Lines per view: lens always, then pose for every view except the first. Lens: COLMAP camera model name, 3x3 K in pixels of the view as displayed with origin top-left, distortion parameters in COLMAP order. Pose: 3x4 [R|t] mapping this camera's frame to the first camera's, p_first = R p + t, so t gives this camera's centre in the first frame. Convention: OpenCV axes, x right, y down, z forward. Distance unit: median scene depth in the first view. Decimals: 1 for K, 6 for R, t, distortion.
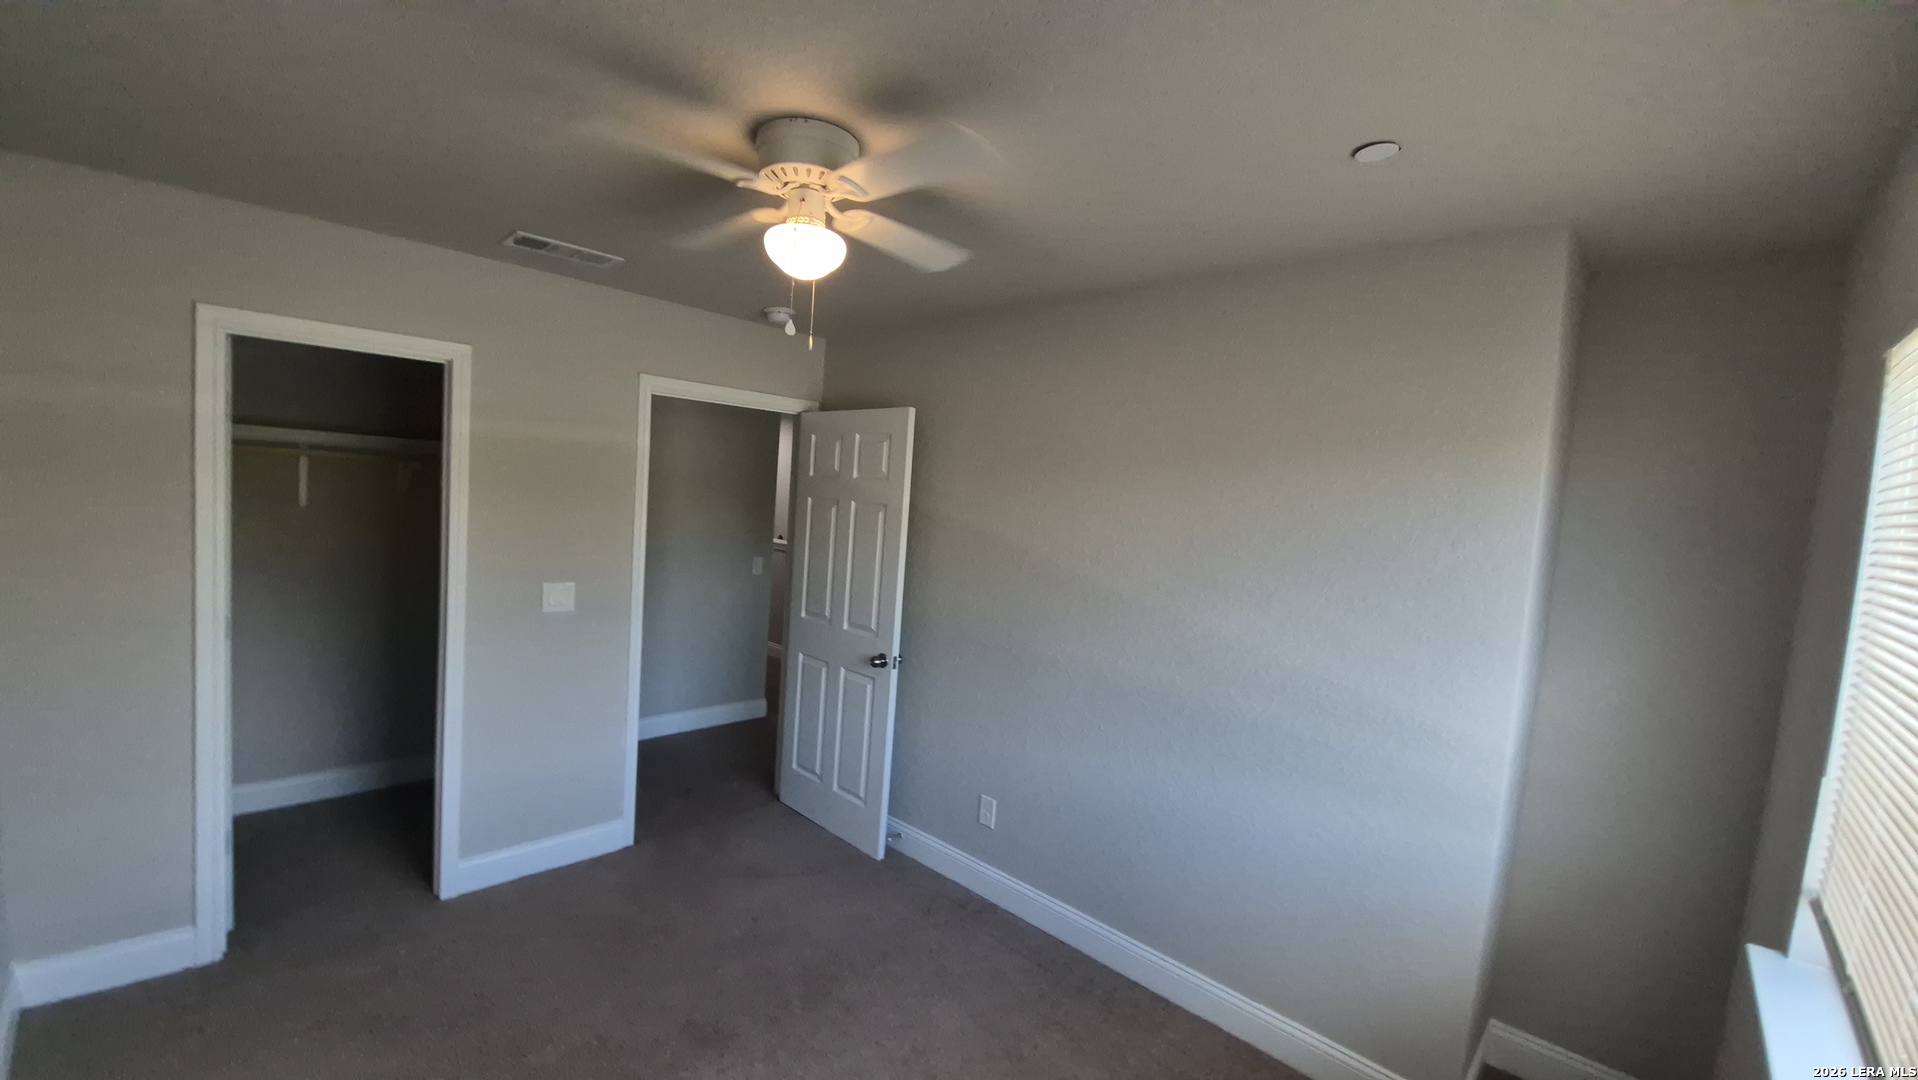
lens RADIAL K [[755.2, 0, 945.5], [0, 755.2, 550.8], [0, 0, 1]] dist [-0.000811, -0.009408]
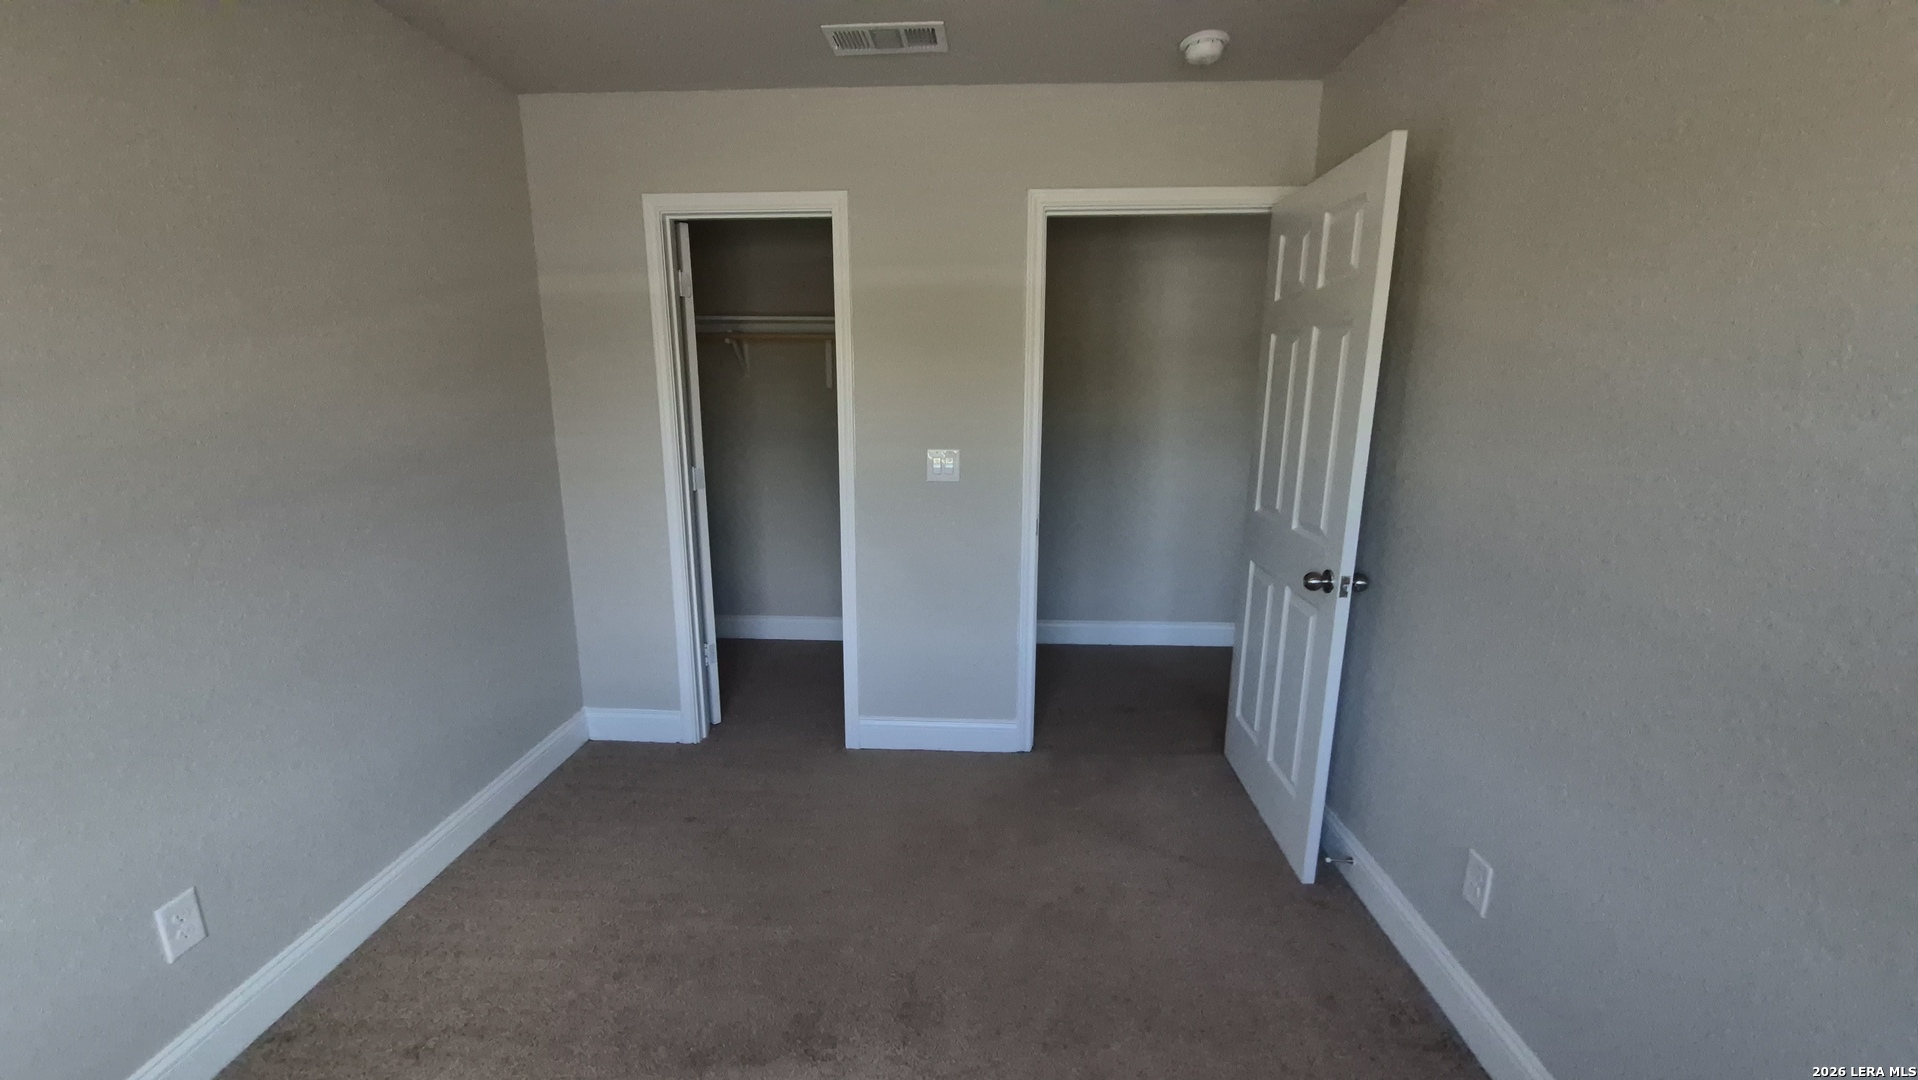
lens RADIAL K [[755.2, 0, 945.5], [0, 755.2, 550.8], [0, 0, 1]] dist [-0.000811, -0.009408]
pose [[0.669428, 0.095609, -0.736699, 0.161914], [-0.012653, 0.993007, 0.117375, 0.052537], [0.742769, -0.069253, 0.665956, 0.360762]]
